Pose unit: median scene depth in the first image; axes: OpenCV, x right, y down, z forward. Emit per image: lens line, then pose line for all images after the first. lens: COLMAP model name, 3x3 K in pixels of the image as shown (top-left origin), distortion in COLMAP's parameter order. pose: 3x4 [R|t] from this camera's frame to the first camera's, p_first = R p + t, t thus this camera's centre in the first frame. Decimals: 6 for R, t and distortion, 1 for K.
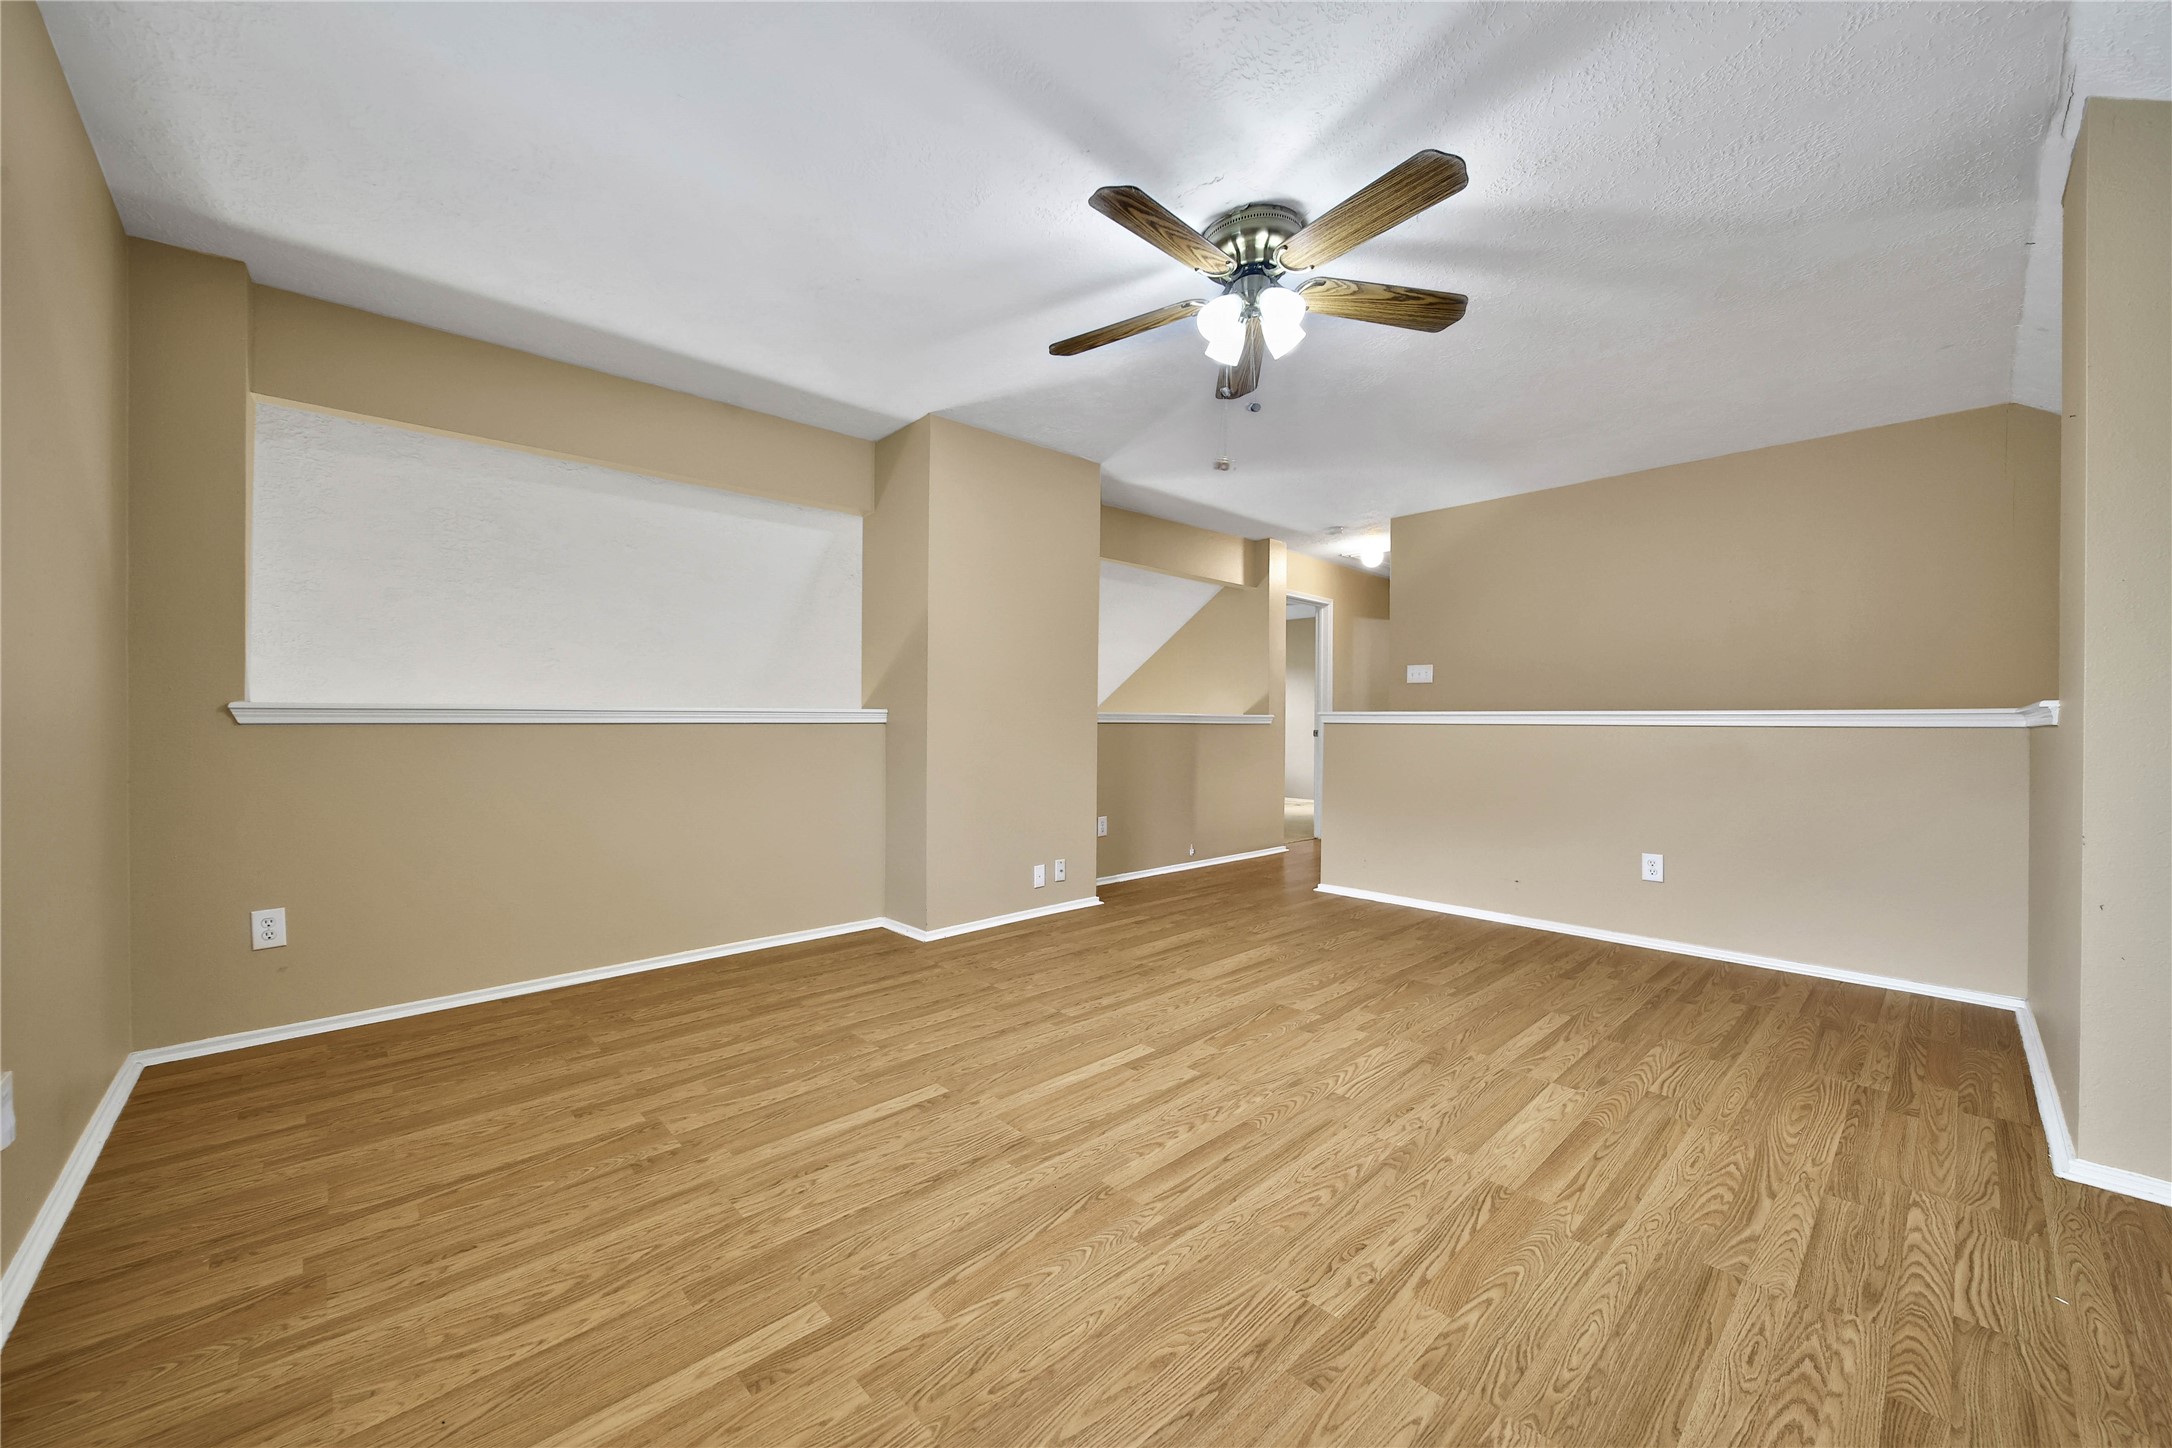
lens RADIAL K [[781.0, 0, 1008.4], [0, 781.0, 842.6], [0, 0, 1]] dist [-0.000685, -0.001498]
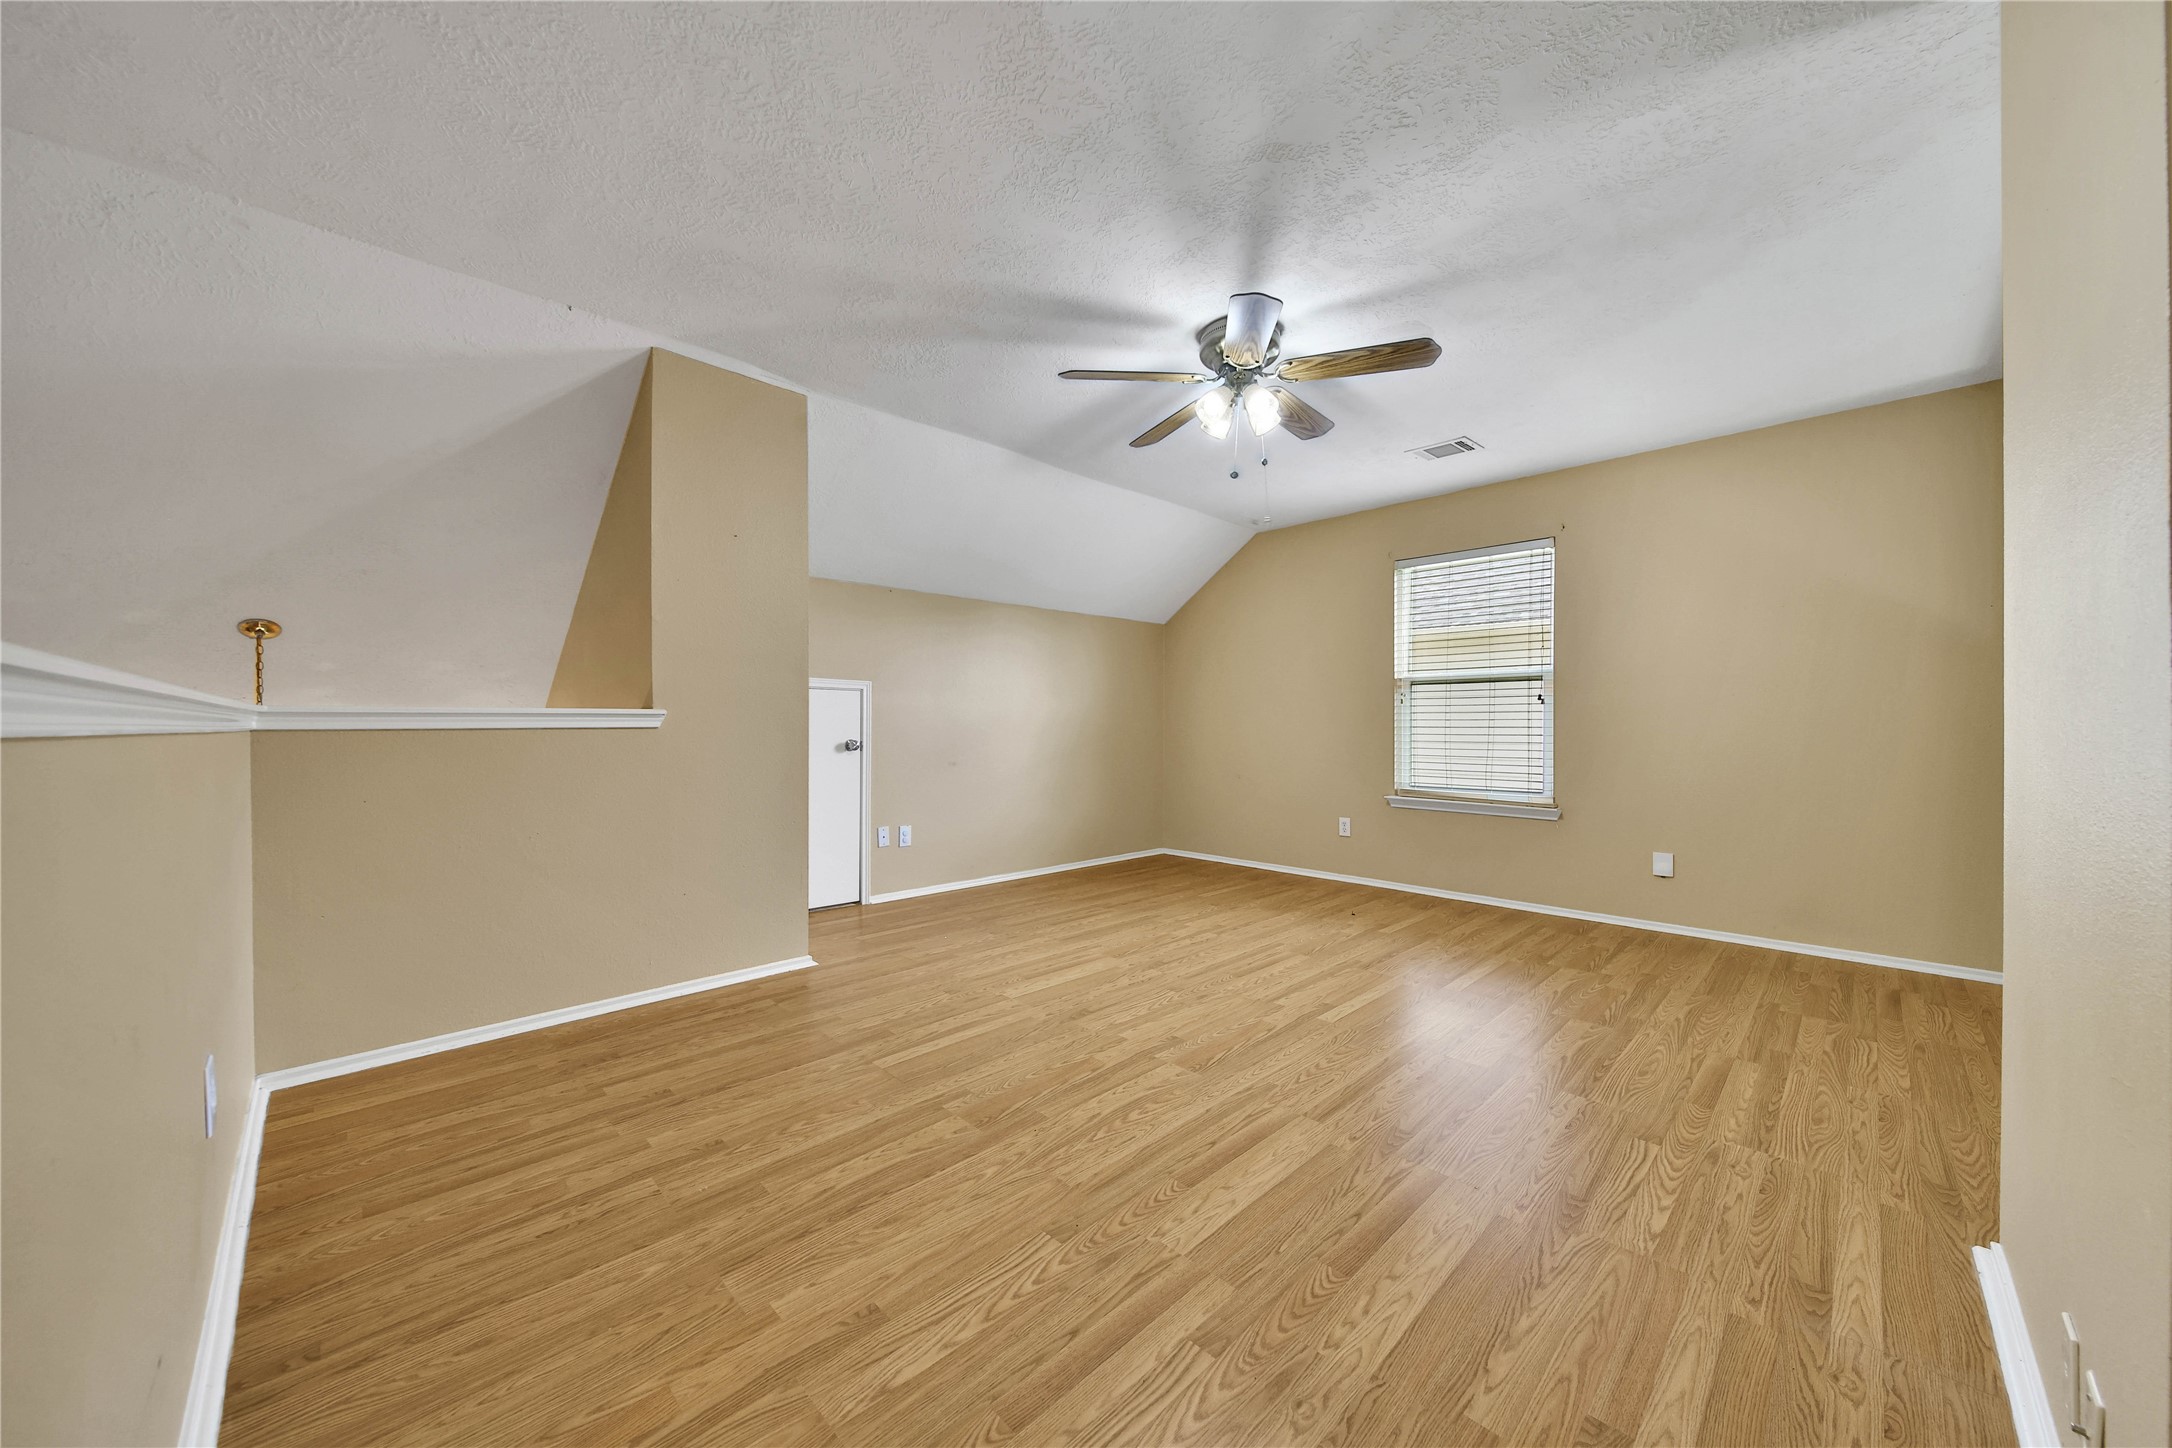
lens RADIAL K [[781.0, 0, 1093.6], [0, 781.0, 726.6], [0, 0, 1]] dist [-0.000685, -0.001498]
pose [[-0.994731, -0.004396, -0.102422, 0.622878], [-0.019996, 0.988210, 0.151793, -0.311197], [0.100547, 0.153041, -0.983091, 2.003358]]
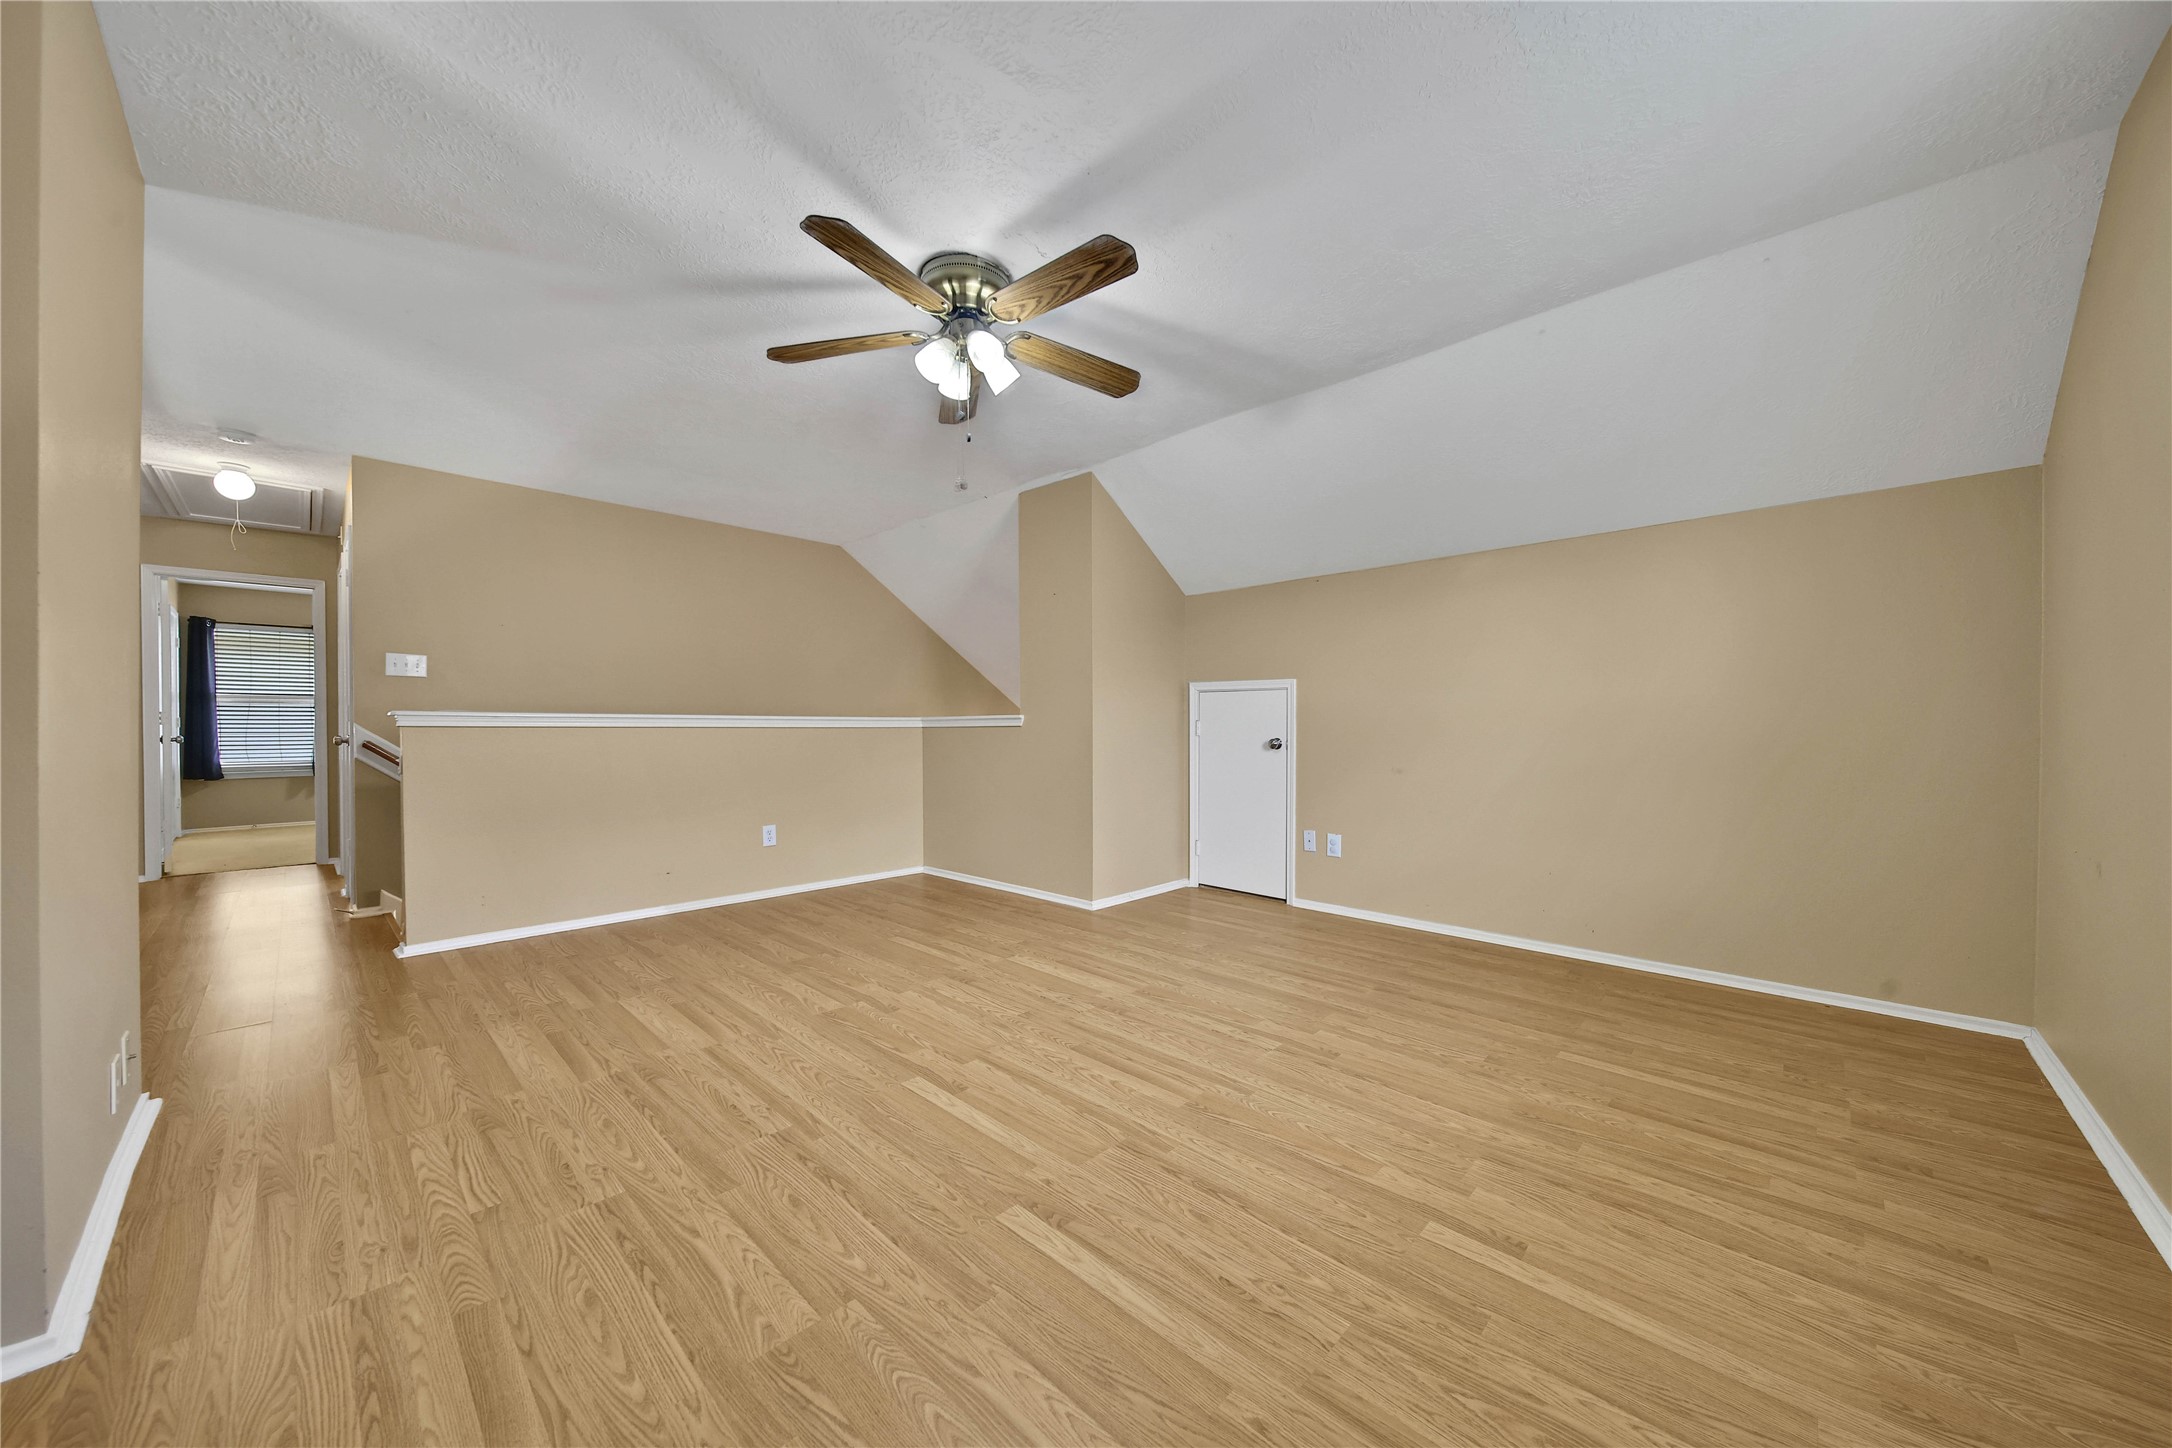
lens RADIAL K [[781.0, 0, 1081.6], [0, 781.0, 726.2], [0, 0, 1]] dist [-0.000685, -0.001498]
pose [[-0.102159, -0.002192, 0.994766, -0.745775], [0.151148, 0.988353, 0.017701, -0.130354], [-0.983218, 0.152166, -0.100638, 0.840202]]
